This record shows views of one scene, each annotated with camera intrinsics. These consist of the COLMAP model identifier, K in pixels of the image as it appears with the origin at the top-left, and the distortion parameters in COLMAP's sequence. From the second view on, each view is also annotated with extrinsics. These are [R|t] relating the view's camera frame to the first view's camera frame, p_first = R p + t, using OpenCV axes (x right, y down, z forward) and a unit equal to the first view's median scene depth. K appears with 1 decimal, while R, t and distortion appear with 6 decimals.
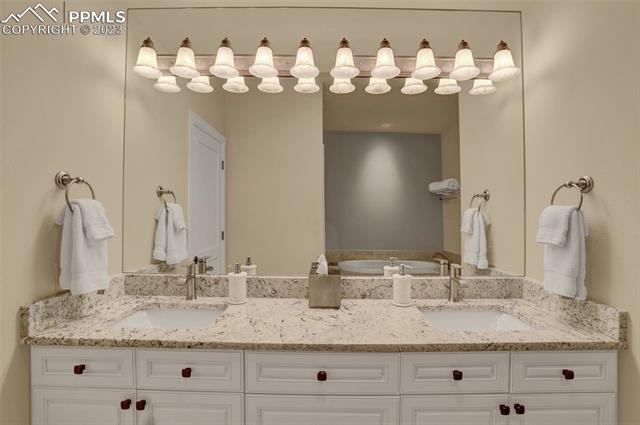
lens RADIAL K [[317.7, 0, 319.9], [0, 317.7, 209.8], [0, 0, 1]] dist [-0.043150, 0.008713]
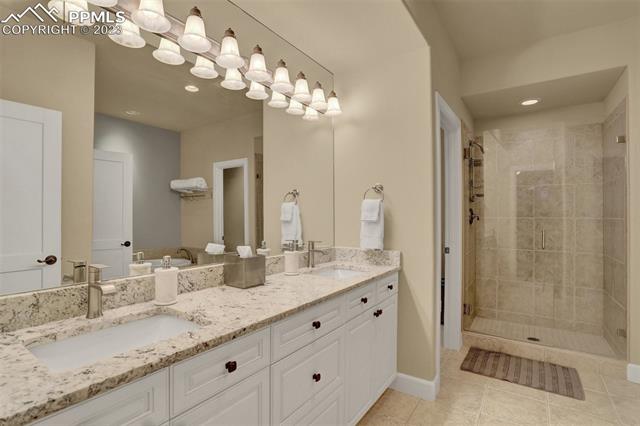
lens RADIAL K [[317.7, 0, 322.4], [0, 317.7, 212.7], [0, 0, 1]] dist [-0.043150, 0.008713]
pose [[0.547445, -0.000132, 0.836841, -0.882285], [-0.003439, 0.999991, 0.002407, 0.057737], [-0.836834, -0.004195, 0.547440, 0.233241]]
